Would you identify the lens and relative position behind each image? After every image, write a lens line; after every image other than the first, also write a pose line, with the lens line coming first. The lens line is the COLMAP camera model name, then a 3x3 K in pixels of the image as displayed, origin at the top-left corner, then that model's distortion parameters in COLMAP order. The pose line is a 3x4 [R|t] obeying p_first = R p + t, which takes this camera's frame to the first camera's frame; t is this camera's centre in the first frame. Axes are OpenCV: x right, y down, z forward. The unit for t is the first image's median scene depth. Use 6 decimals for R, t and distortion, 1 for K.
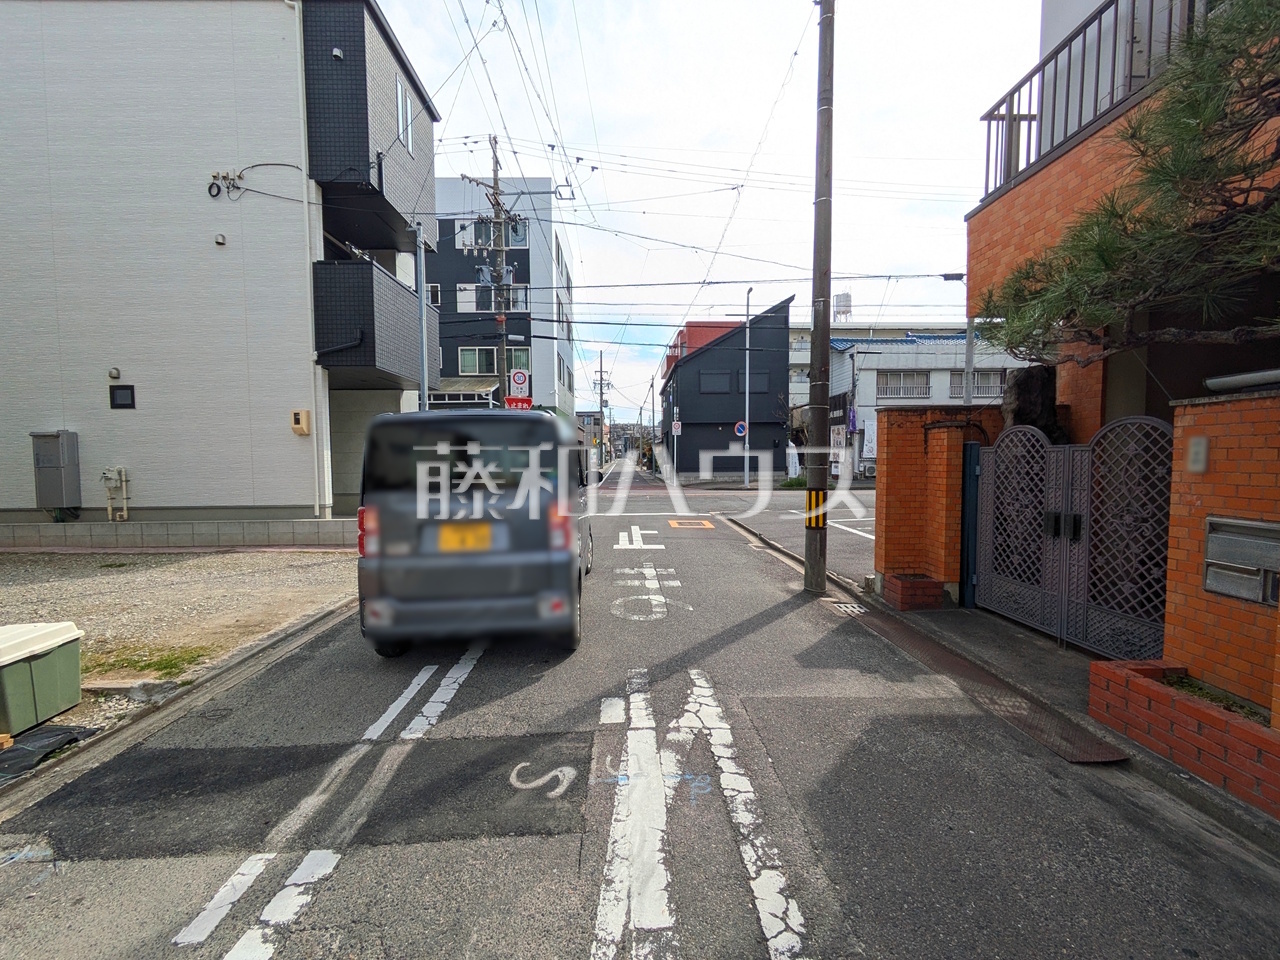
lens RADIAL K [[504.3, 0, 641.0], [0, 504.3, 478.4], [0, 0, 1]] dist [0.000826, 0.000179]
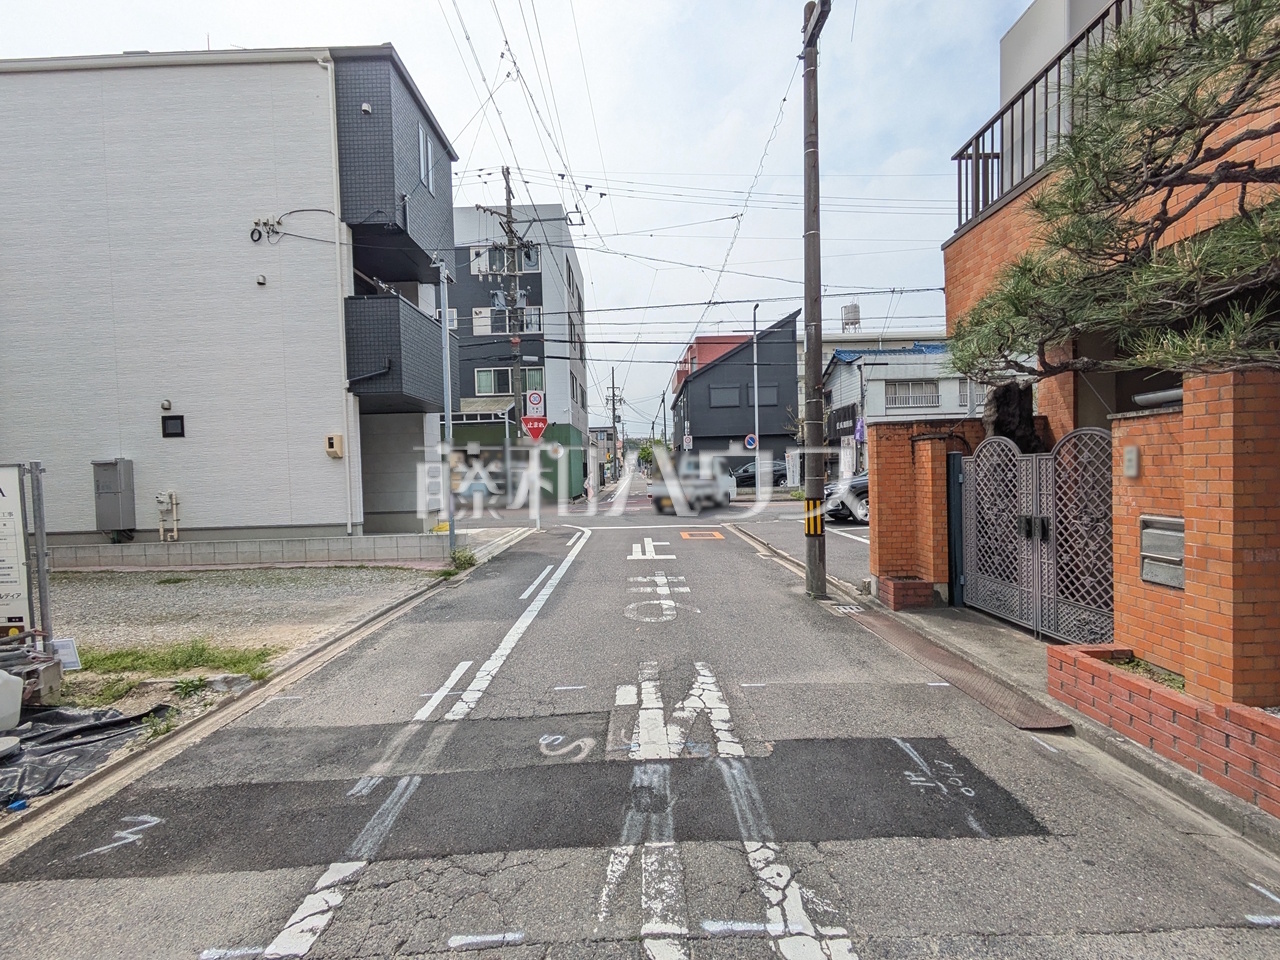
lens RADIAL K [[505.9, 0, 637.1], [0, 505.9, 479.0], [0, 0, 1]] dist [0.002922, 0.000474]
pose [[0.999161, -0.020758, -0.035311, 0.006172], [0.019813, 0.999442, -0.026909, 0.000570], [0.035850, 0.026187, 0.999014, -0.052638]]
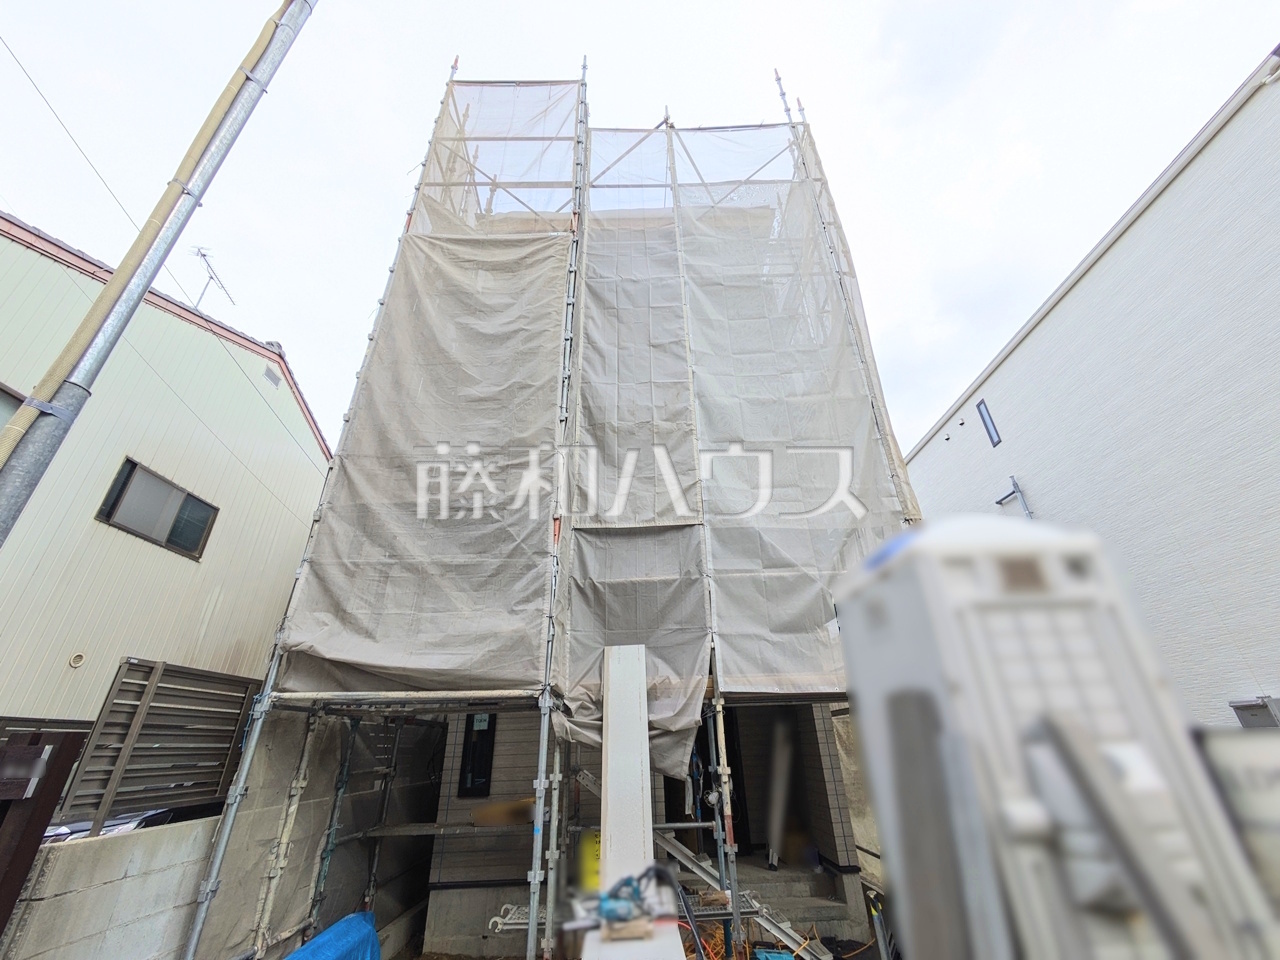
lens RADIAL K [[503.8, 0, 641.0], [0, 503.8, 482.3], [0, 0, 1]] dist [0.001505, 0.000076]
pose [[-0.028116, -0.452639, -0.891250, -0.260489], [-0.008884, 0.891681, -0.452578, -0.027184], [0.999565, -0.004807, -0.029092, 0.048687]]
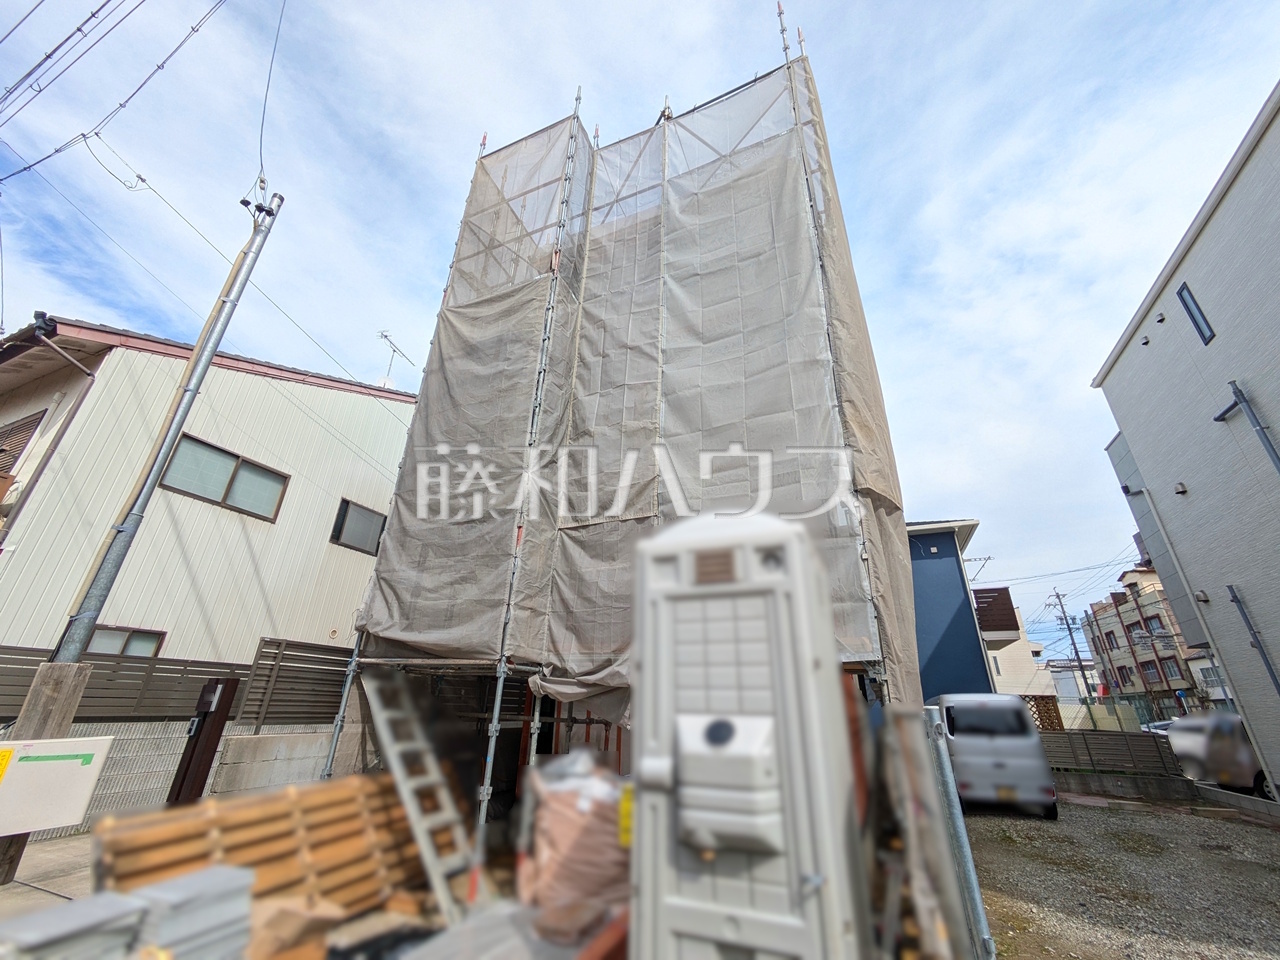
lens RADIAL K [[504.0, 0, 641.5], [0, 504.0, 482.3], [0, 0, 1]] dist [0.001791, 0.000082]
pose [[-0.424500, -0.369249, -0.826713, -0.242620], [-0.052011, 0.921500, -0.384879, -0.035591], [0.903933, -0.120383, -0.410382, 0.332464]]
